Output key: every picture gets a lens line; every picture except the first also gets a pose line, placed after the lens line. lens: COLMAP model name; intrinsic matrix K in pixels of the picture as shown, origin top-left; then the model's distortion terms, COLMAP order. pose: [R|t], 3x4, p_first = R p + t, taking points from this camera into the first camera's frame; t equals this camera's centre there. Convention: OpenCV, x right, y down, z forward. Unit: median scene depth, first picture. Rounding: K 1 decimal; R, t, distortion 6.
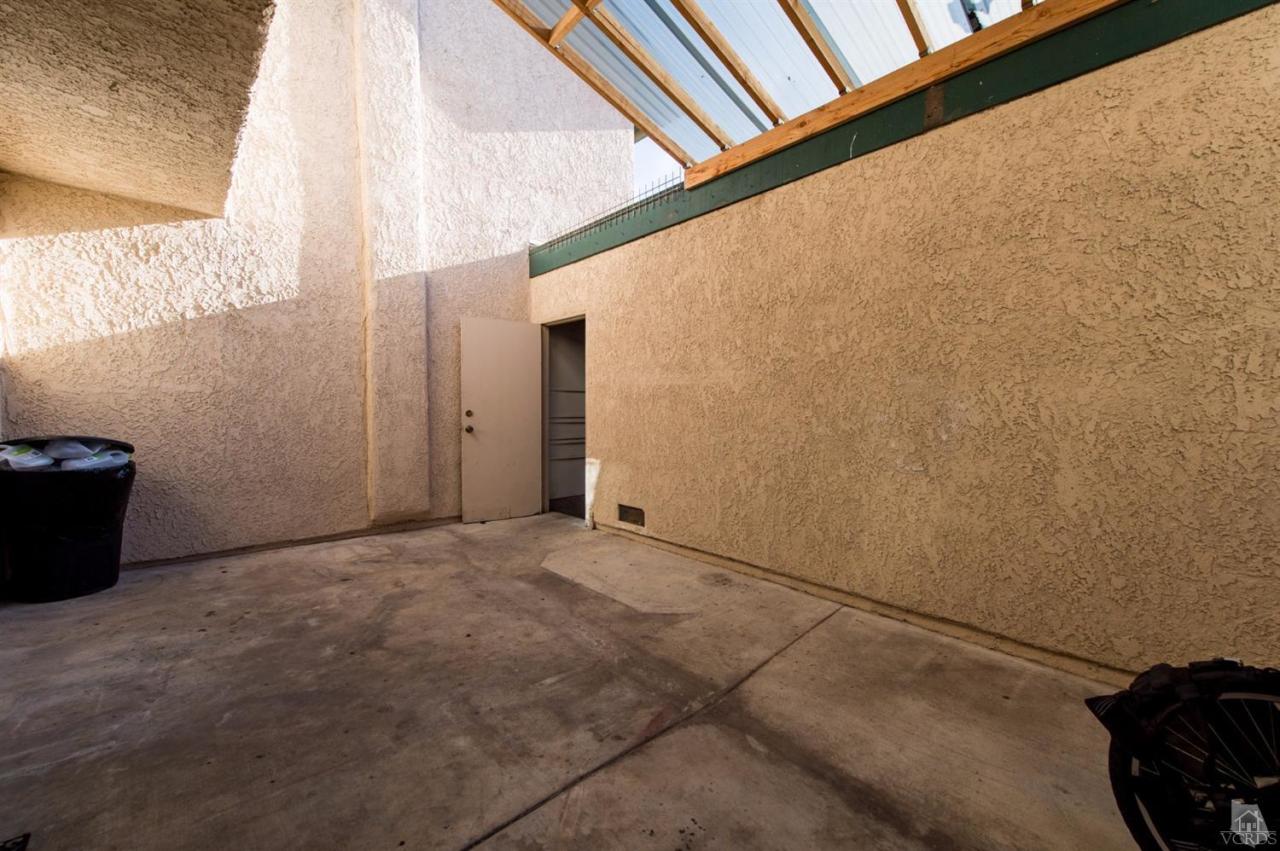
lens RADIAL K [[503.9, 0, 643.9], [0, 503.9, 427.0], [0, 0, 1]] dist [0.019134, -0.006003]
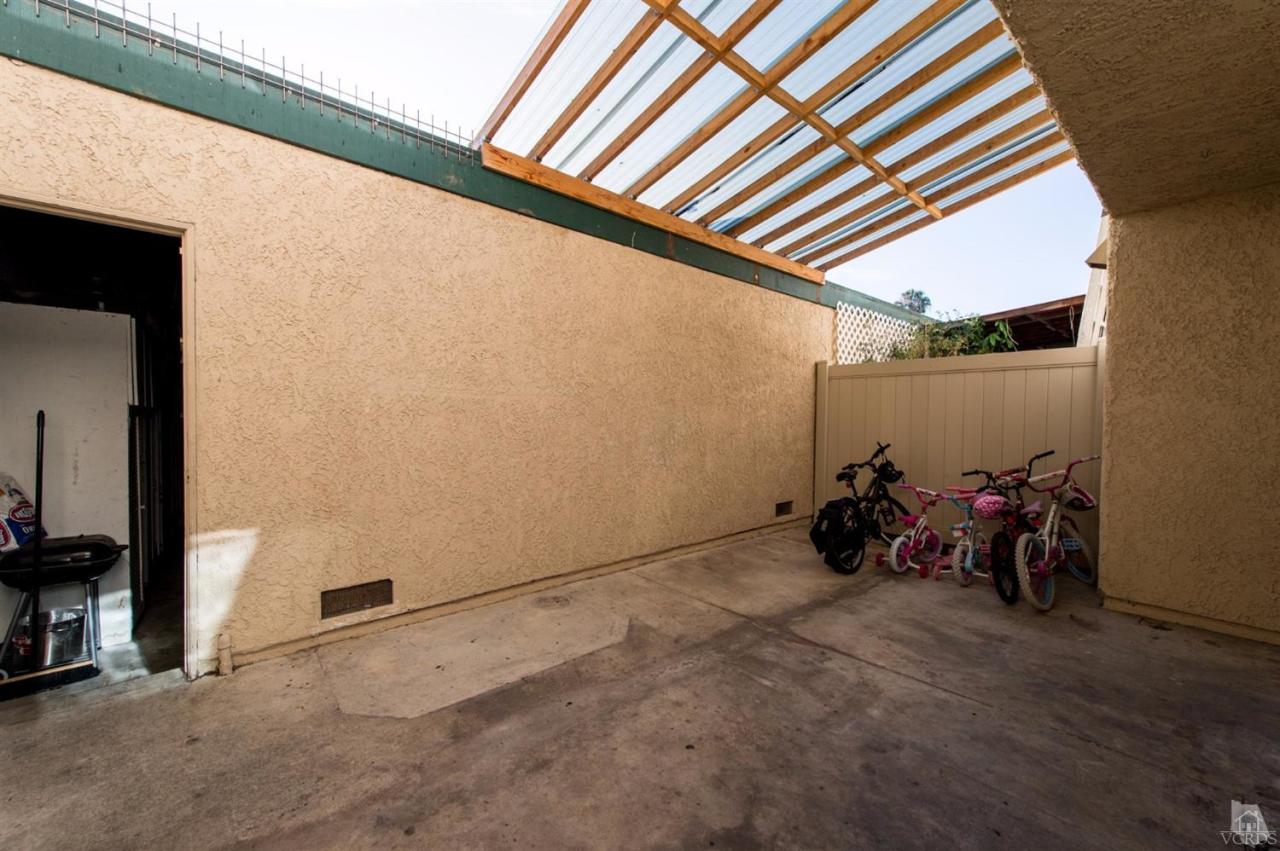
lens RADIAL K [[503.9, 0, 643.9], [0, 503.9, 427.0], [0, 0, 1]] dist [0.019134, -0.006003]
pose [[0.011219, -0.029852, 0.999491, -0.957230], [0.023032, 0.999297, 0.029588, -0.072801], [-0.999672, 0.022688, 0.011899, 0.929343]]
